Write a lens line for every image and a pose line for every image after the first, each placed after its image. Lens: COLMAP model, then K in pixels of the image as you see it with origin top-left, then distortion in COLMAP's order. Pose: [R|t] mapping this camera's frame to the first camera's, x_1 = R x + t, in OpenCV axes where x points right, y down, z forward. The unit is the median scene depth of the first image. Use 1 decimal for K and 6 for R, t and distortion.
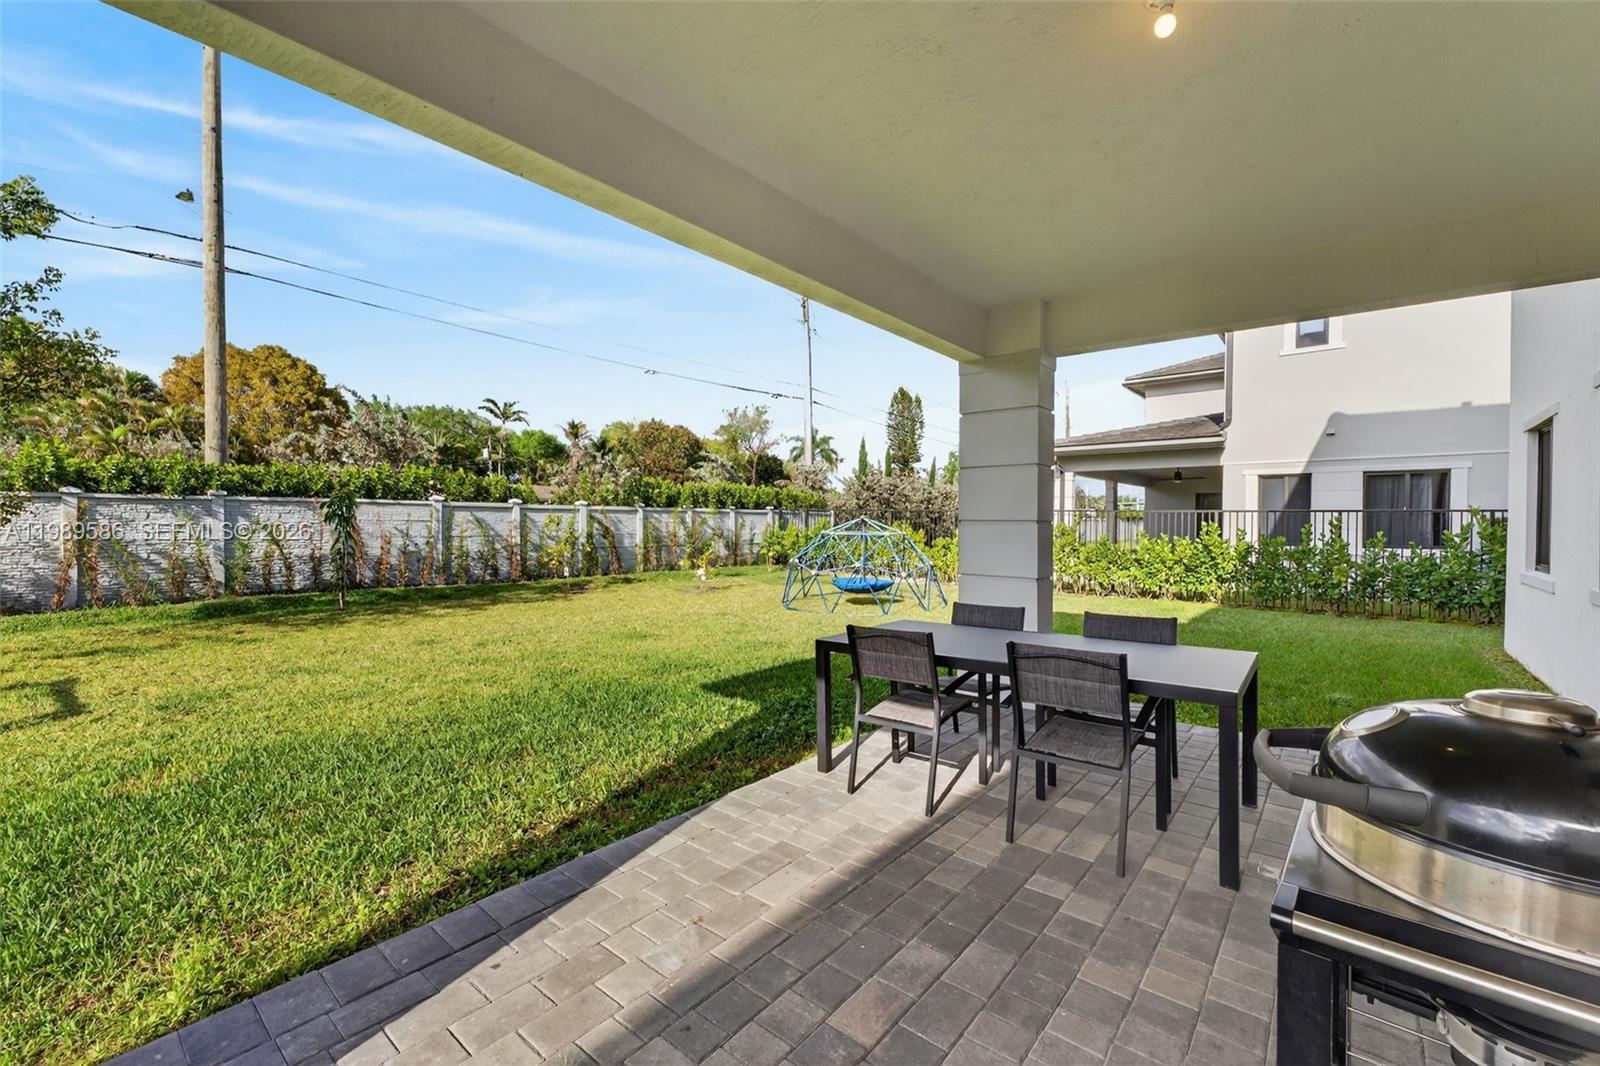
lens RADIAL K [[658.8, 0, 803.1], [0, 658.8, 531.5], [0, 0, 1]] dist [0.001608, 0.000137]
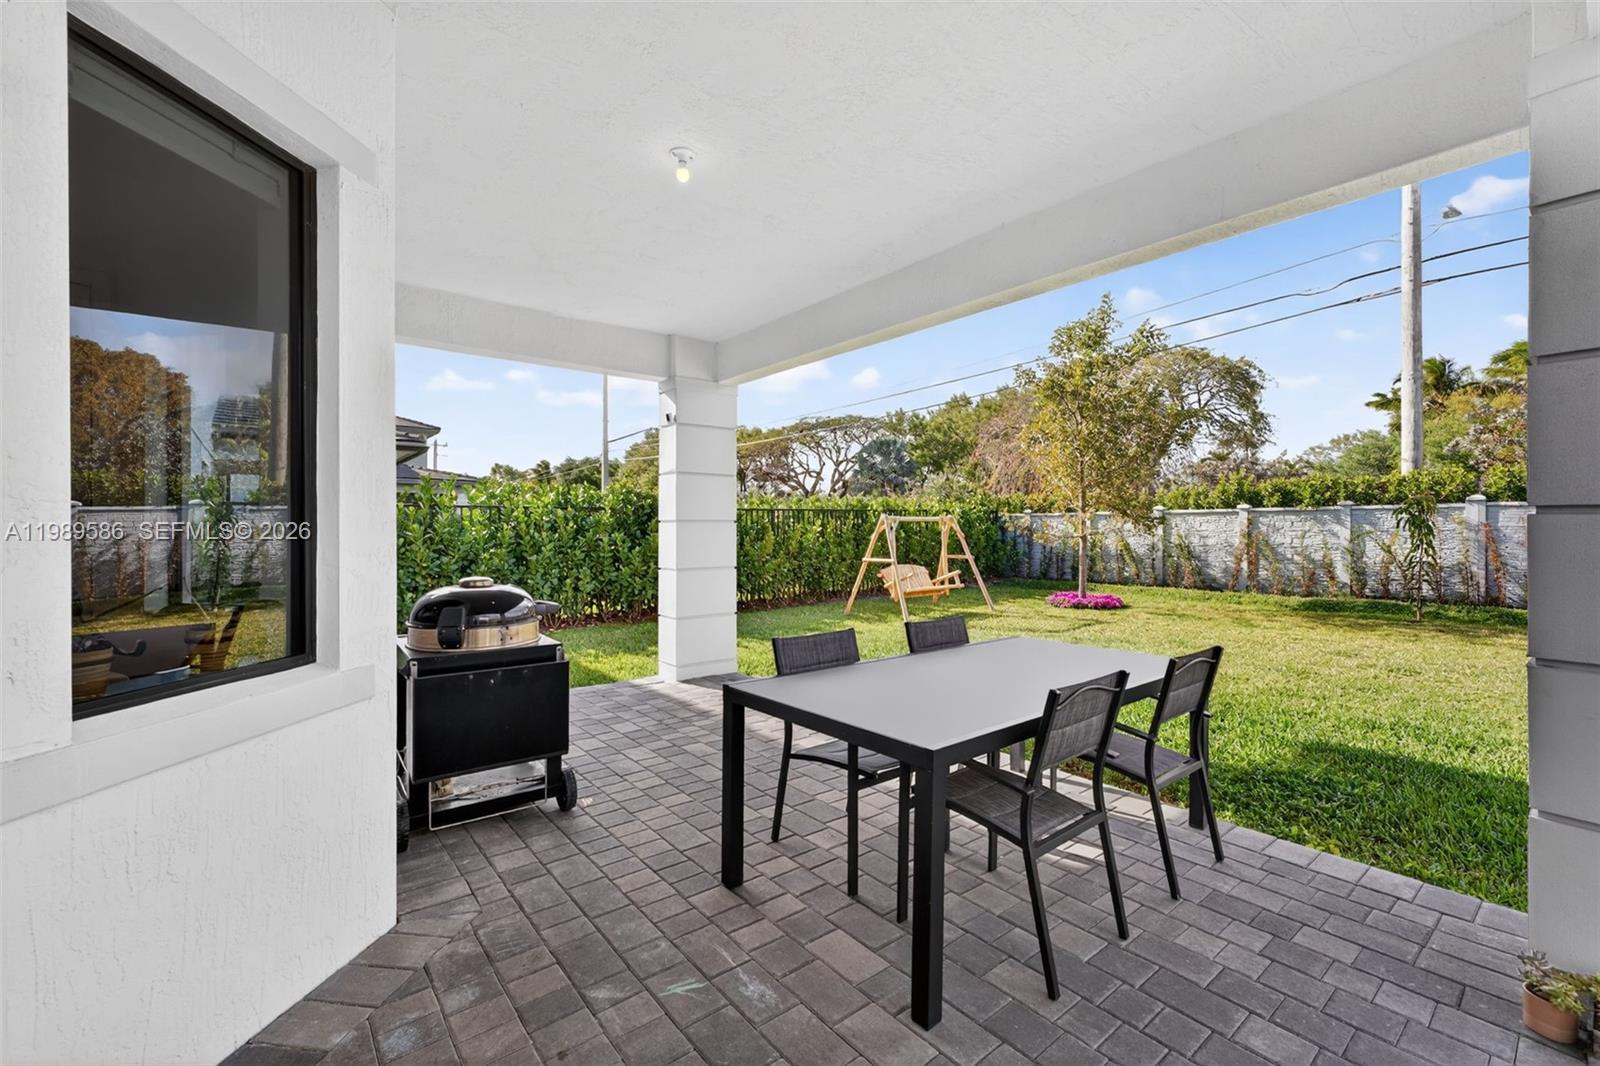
lens RADIAL K [[658.8, 0, 803.1], [0, 658.8, 531.5], [0, 0, 1]] dist [0.001608, 0.000137]
pose [[-0.196129, -0.000113, -0.980578, 0.323095], [-0.016377, 0.999861, 0.003160, 0.000863], [0.980441, 0.016678, -0.196104, 0.262085]]
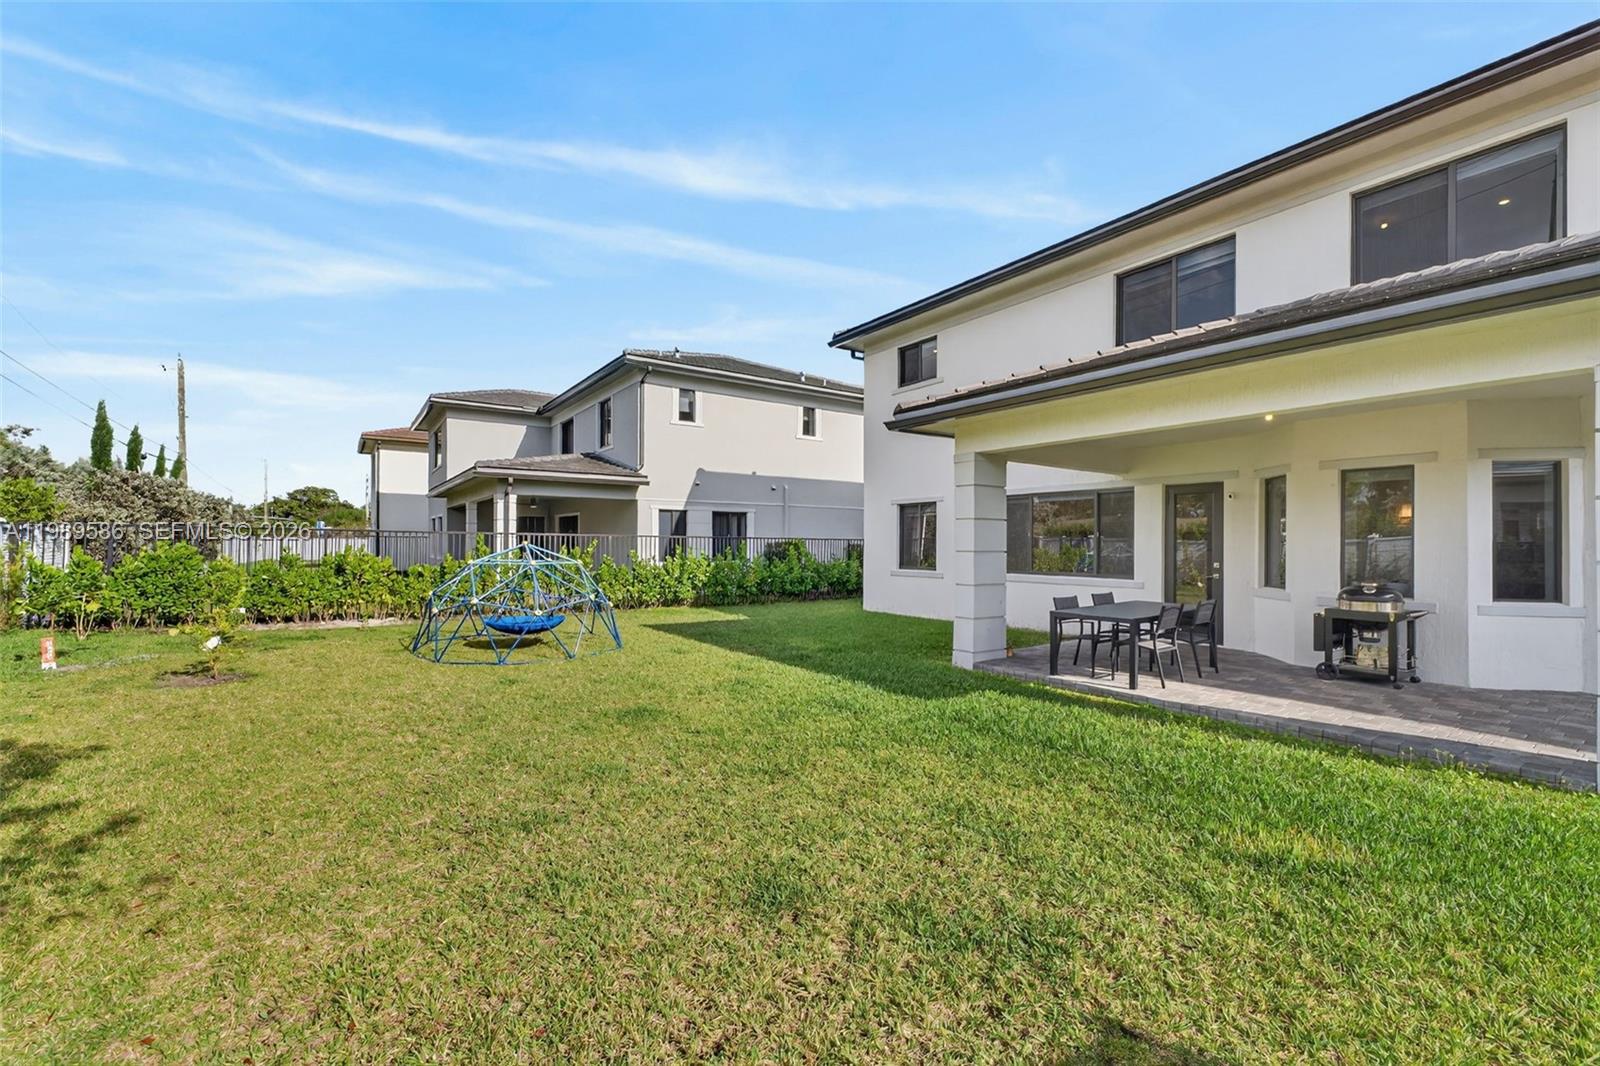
lens RADIAL K [[689.4, 0, 797.8], [0, 689.4, 524.0], [0, 0, 1]] dist [0.001478, 0.000261]
pose [[0.278933, 0.022524, 0.960046, -0.634027], [0.010929, 0.999586, -0.026627, -0.018845], [-0.960248, 0.017920, 0.278571, 0.414465]]
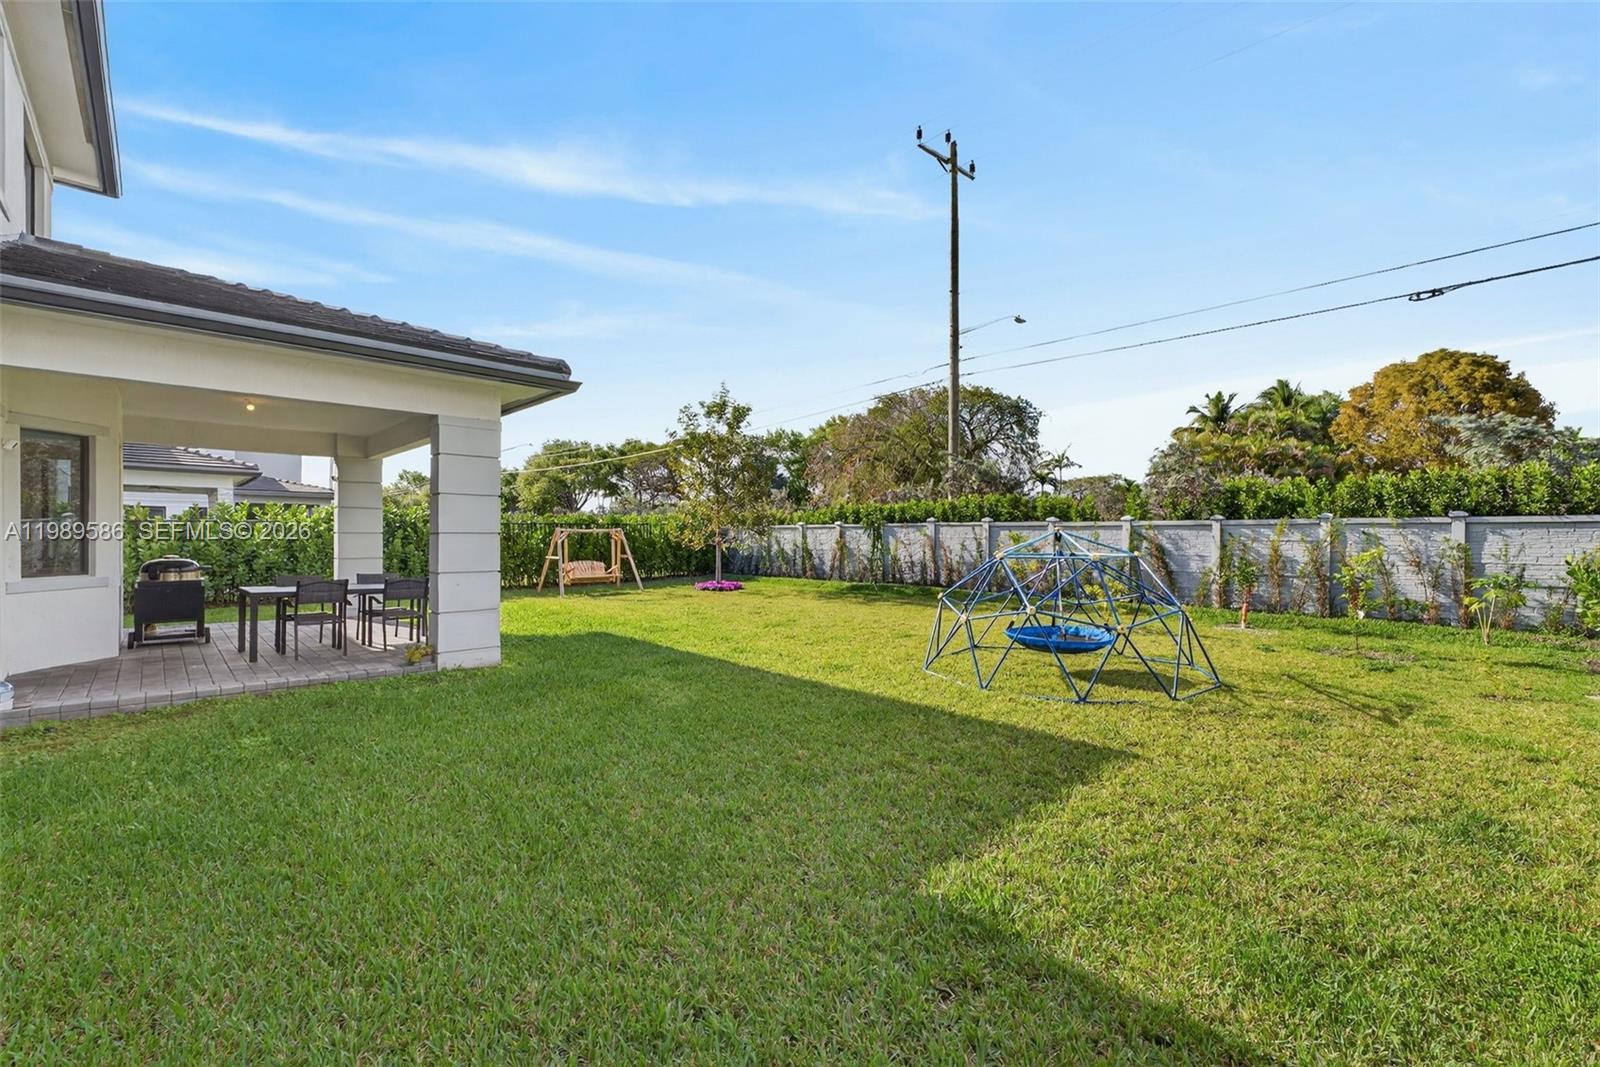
lens RADIAL K [[654.3, 0, 797.5], [0, 654.3, 543.0], [0, 0, 1]] dist [0.001770, 0.000170]
pose [[-0.102379, 0.003967, -0.994738, 0.697446], [-0.020774, 0.999765, 0.006125, -0.007935], [0.994529, 0.021292, -0.102272, 0.791502]]
